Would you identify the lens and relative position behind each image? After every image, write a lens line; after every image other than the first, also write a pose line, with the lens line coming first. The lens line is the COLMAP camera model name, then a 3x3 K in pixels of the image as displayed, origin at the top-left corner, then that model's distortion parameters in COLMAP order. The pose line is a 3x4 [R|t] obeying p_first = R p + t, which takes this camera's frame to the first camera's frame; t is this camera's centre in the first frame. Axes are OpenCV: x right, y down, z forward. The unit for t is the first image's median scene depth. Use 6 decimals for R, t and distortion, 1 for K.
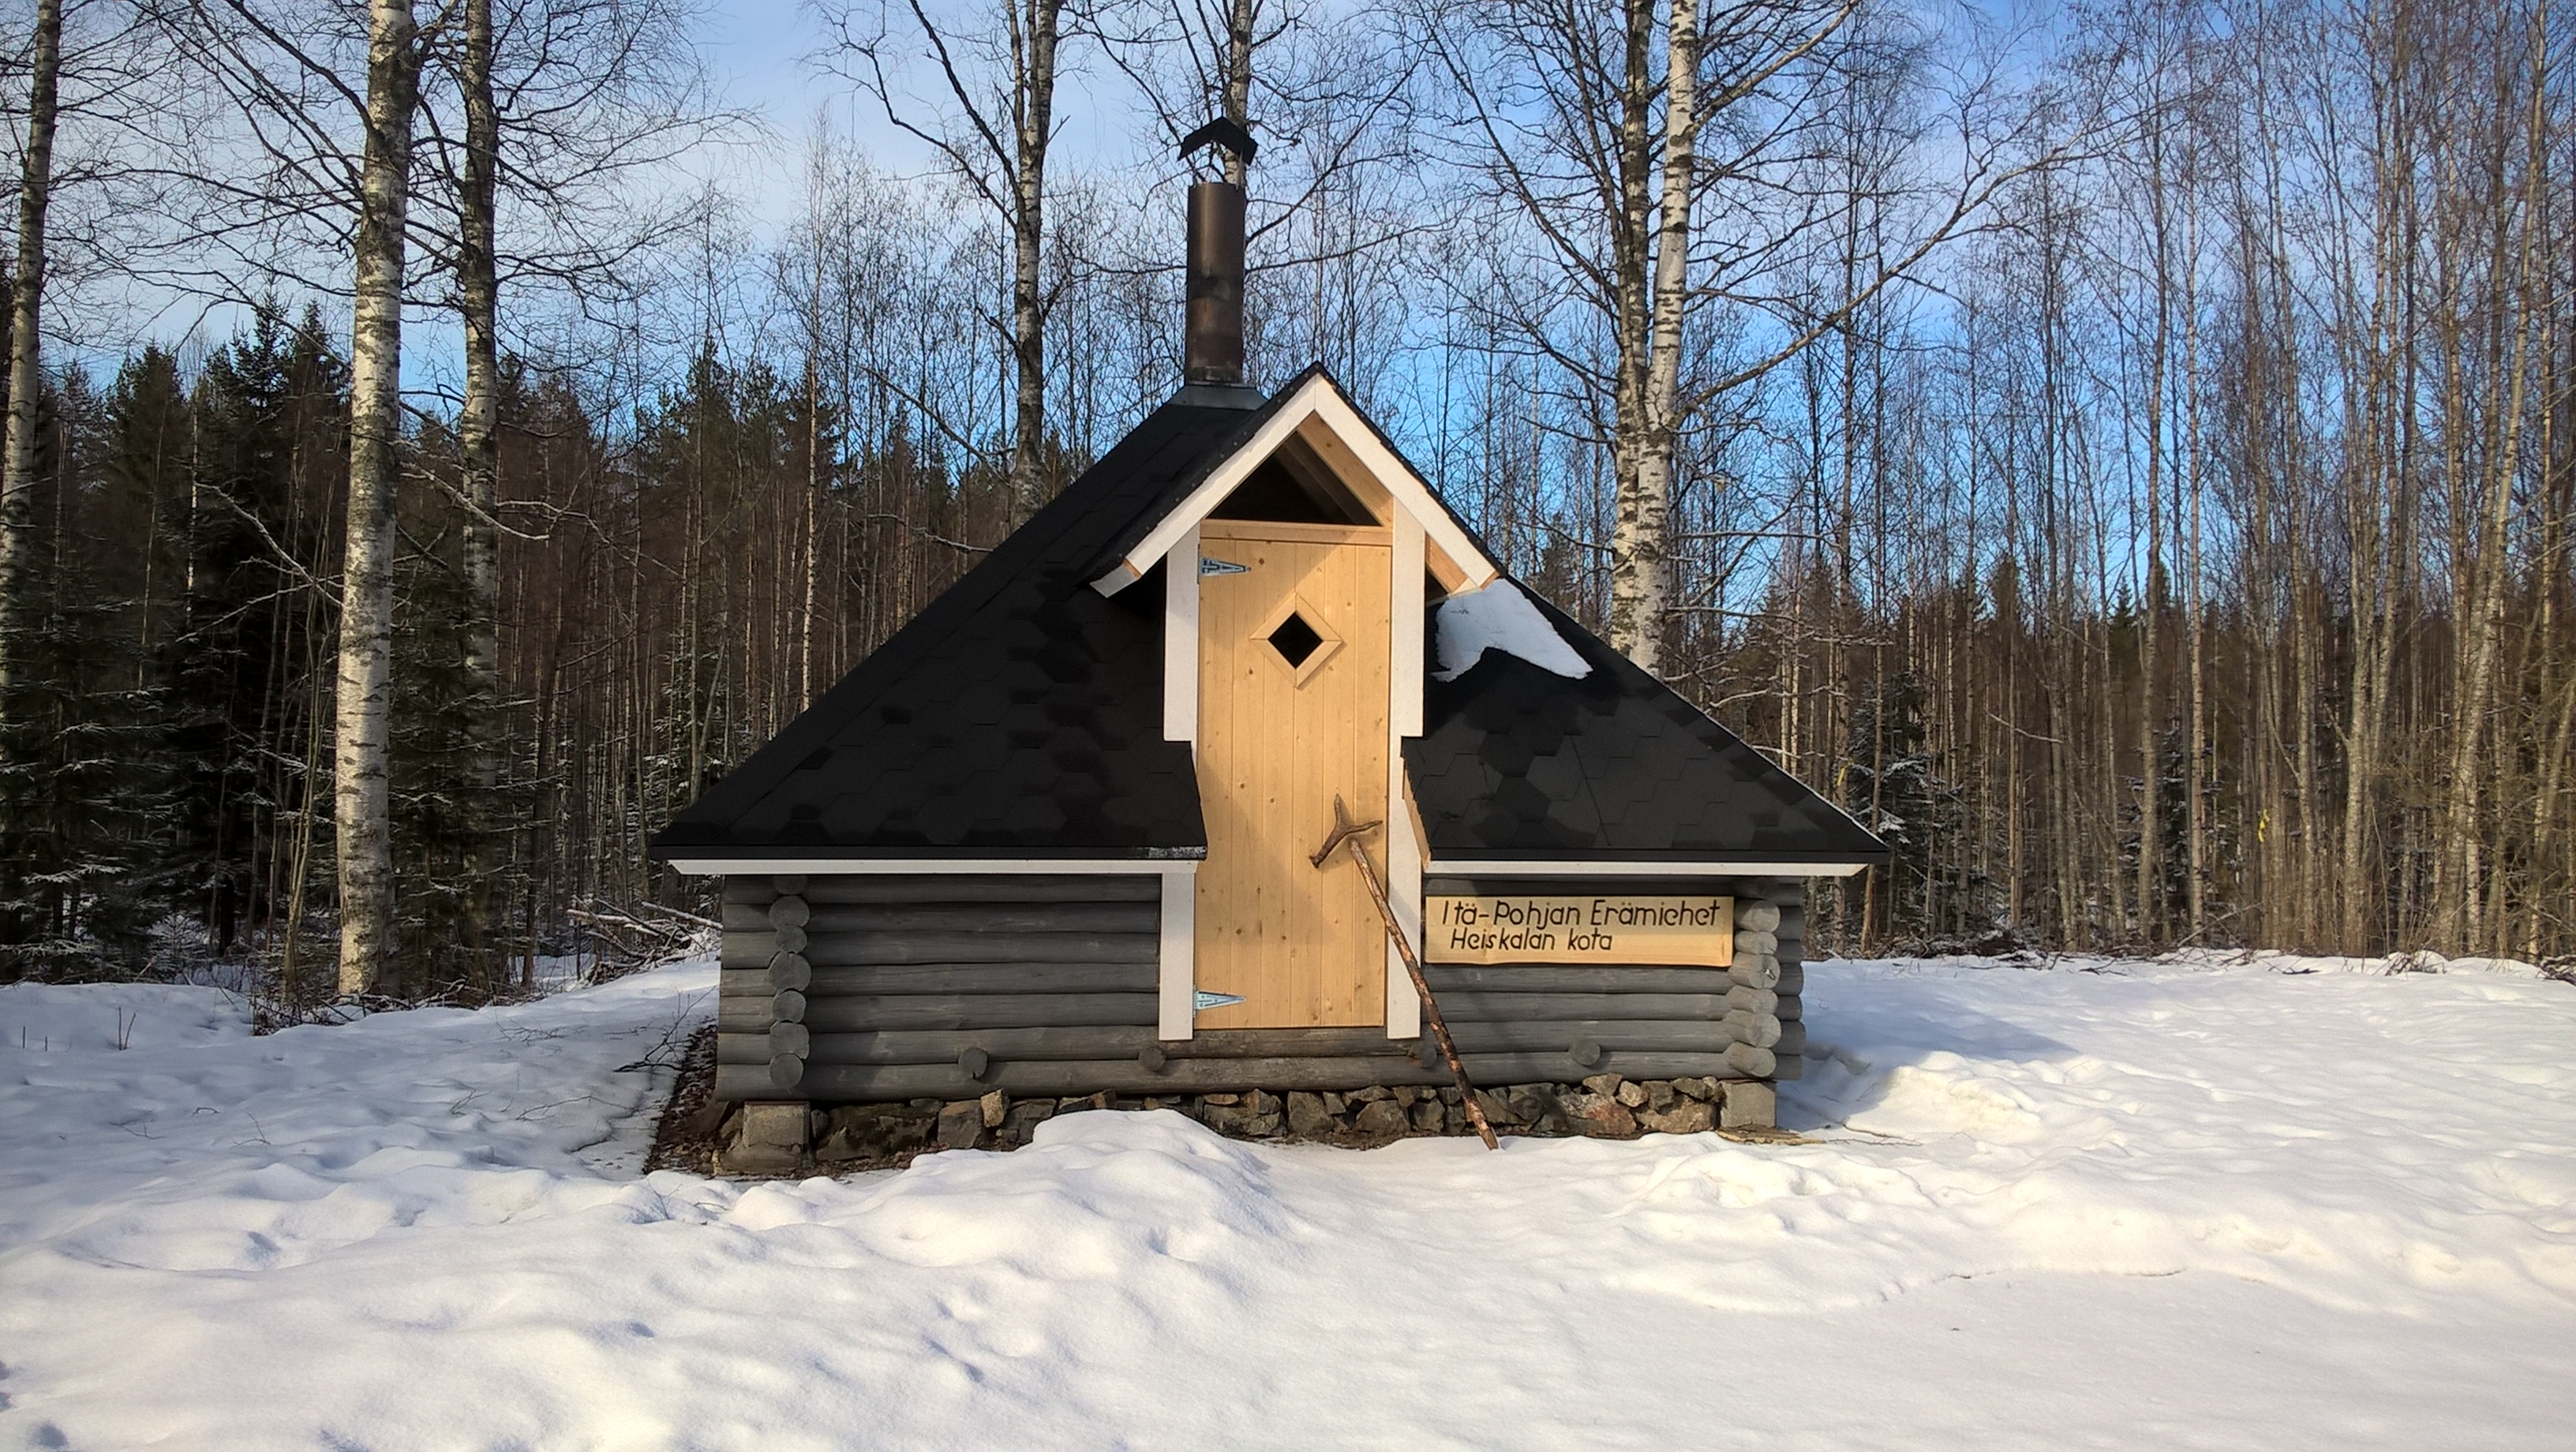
lens RADIAL K [[2311.0, 0, 1287.0], [0, 2311.0, 731.9], [0, 0, 1]] dist [0.021911, 0.002570]
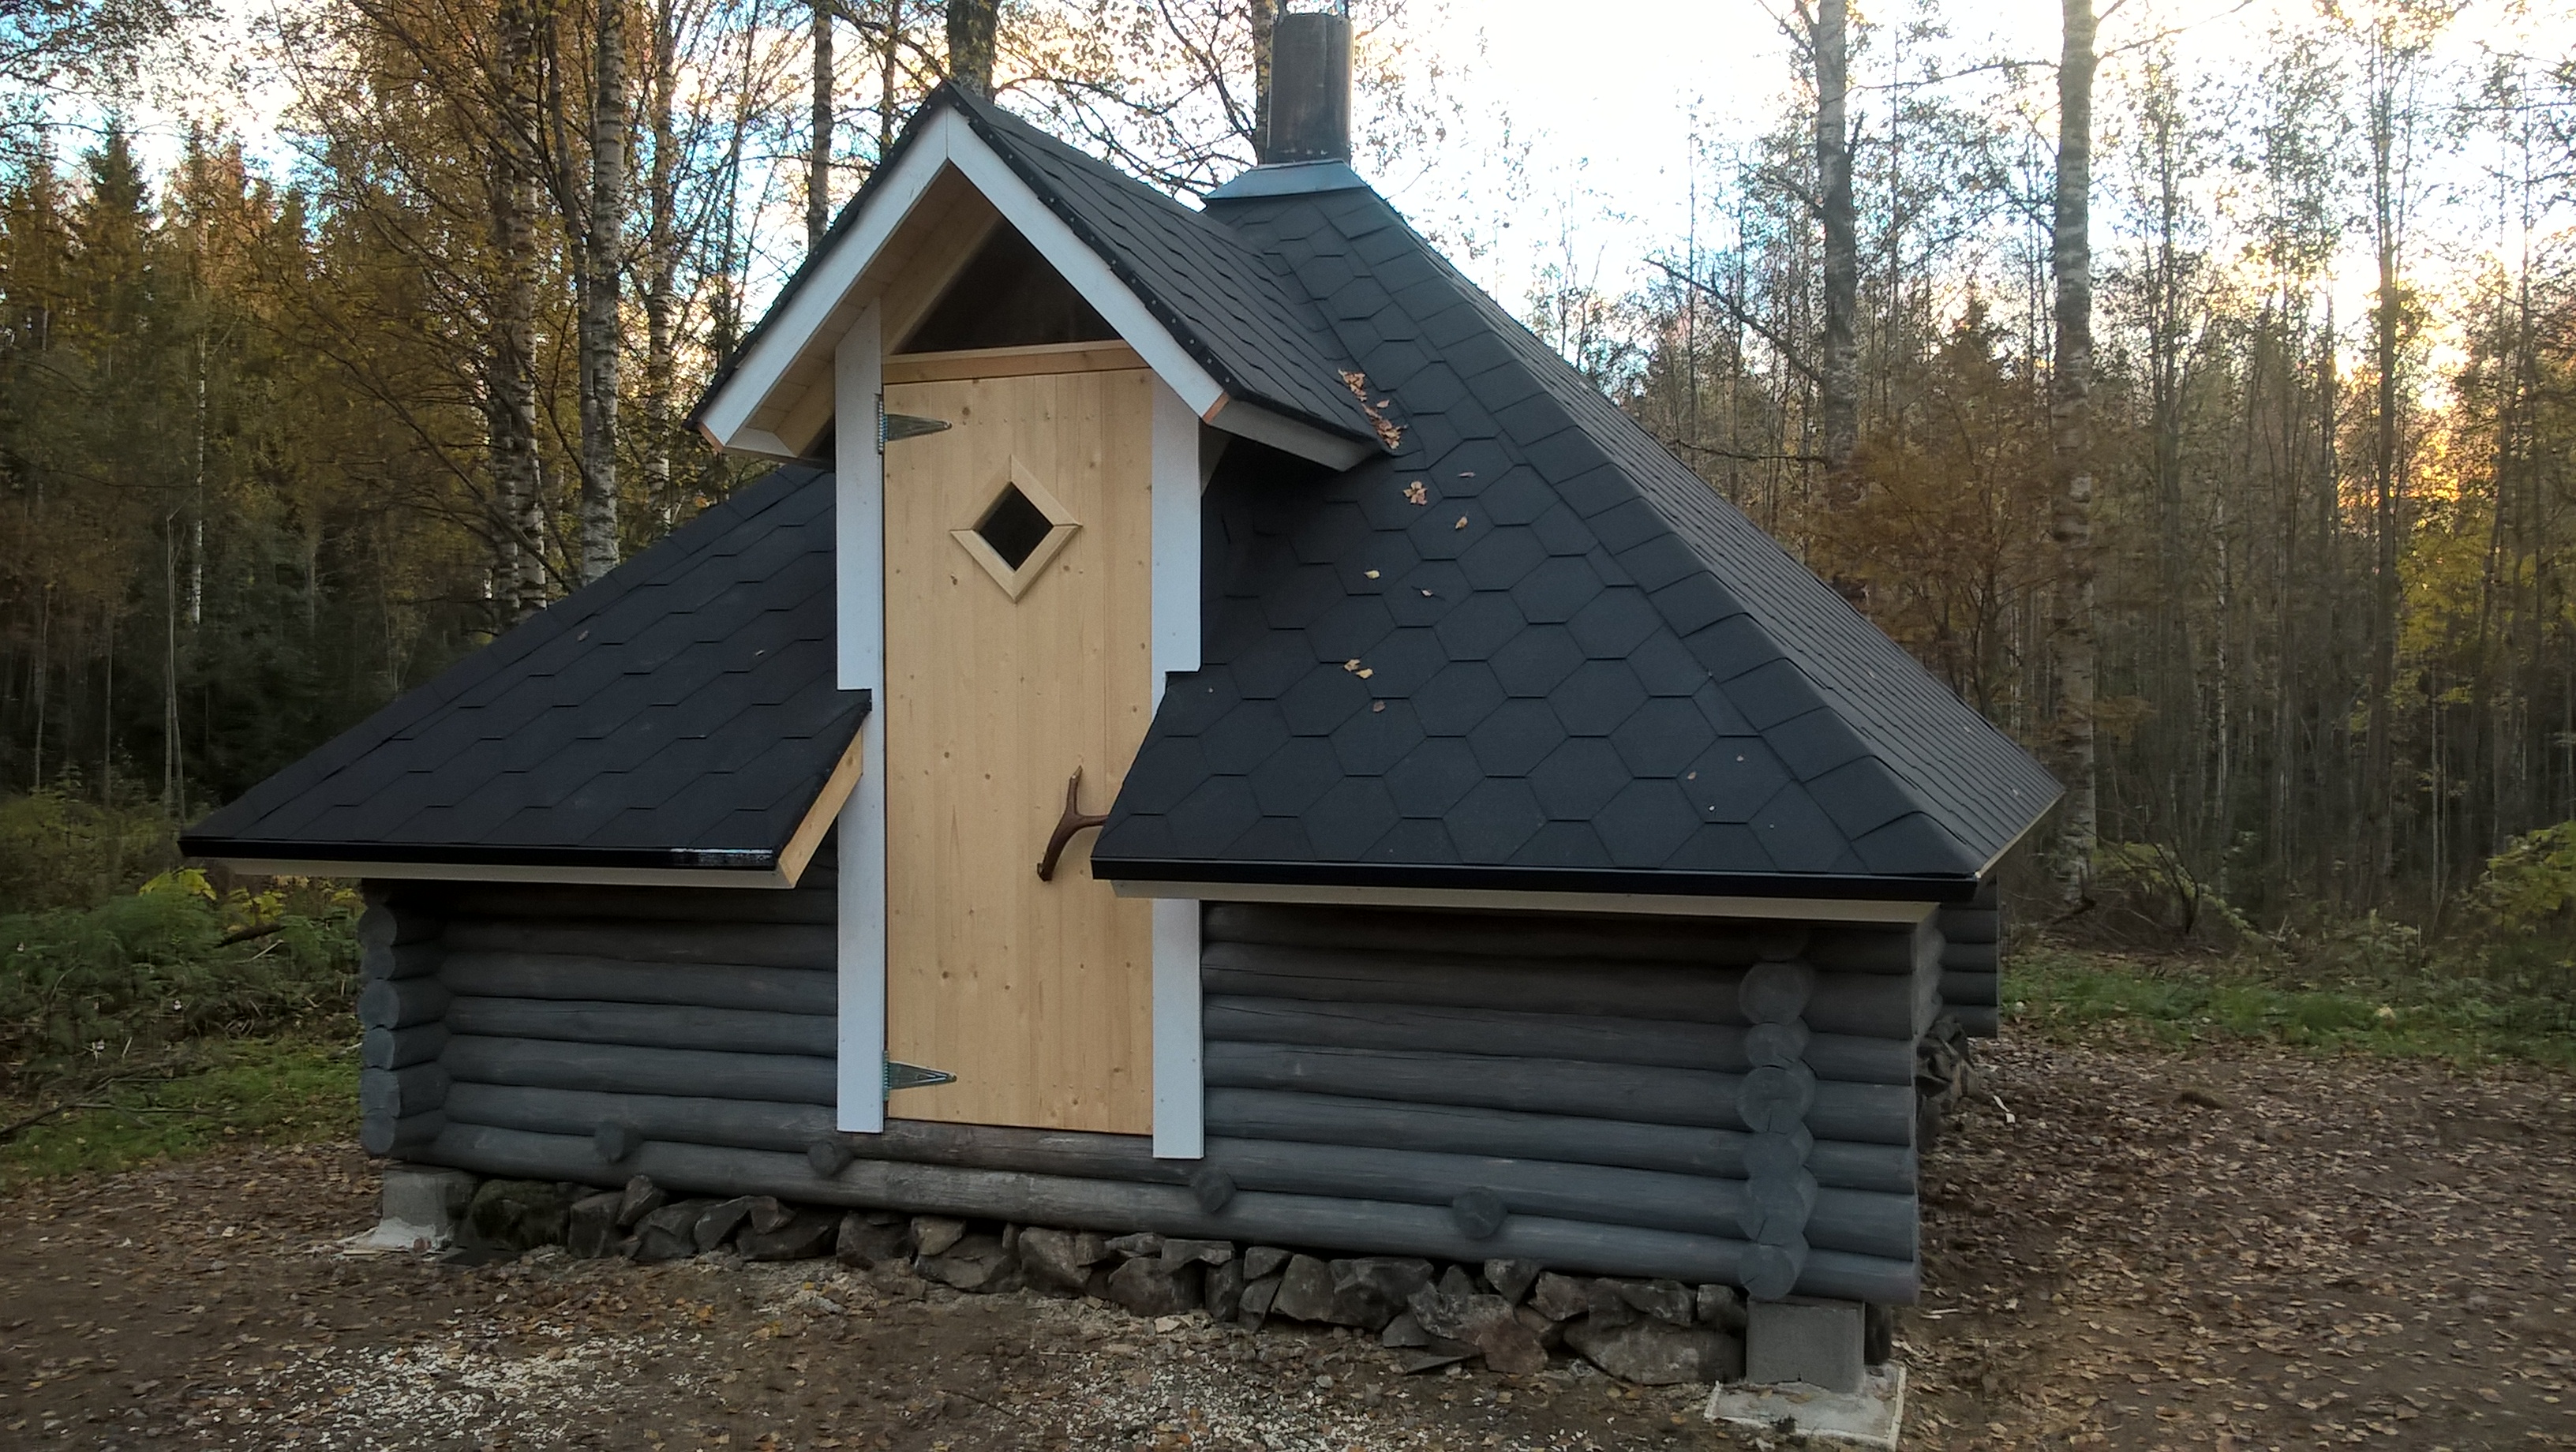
lens RADIAL K [[2311.0, 0, 1288.3], [0, 2311.0, 723.5], [0, 0, 1]] dist [0.021911, 0.002570]
pose [[0.800492, -0.015350, -0.599146, 0.456139], [0.014751, 0.999874, -0.005909, 0.020289], [0.599161, -0.004108, 0.800618, 0.532739]]
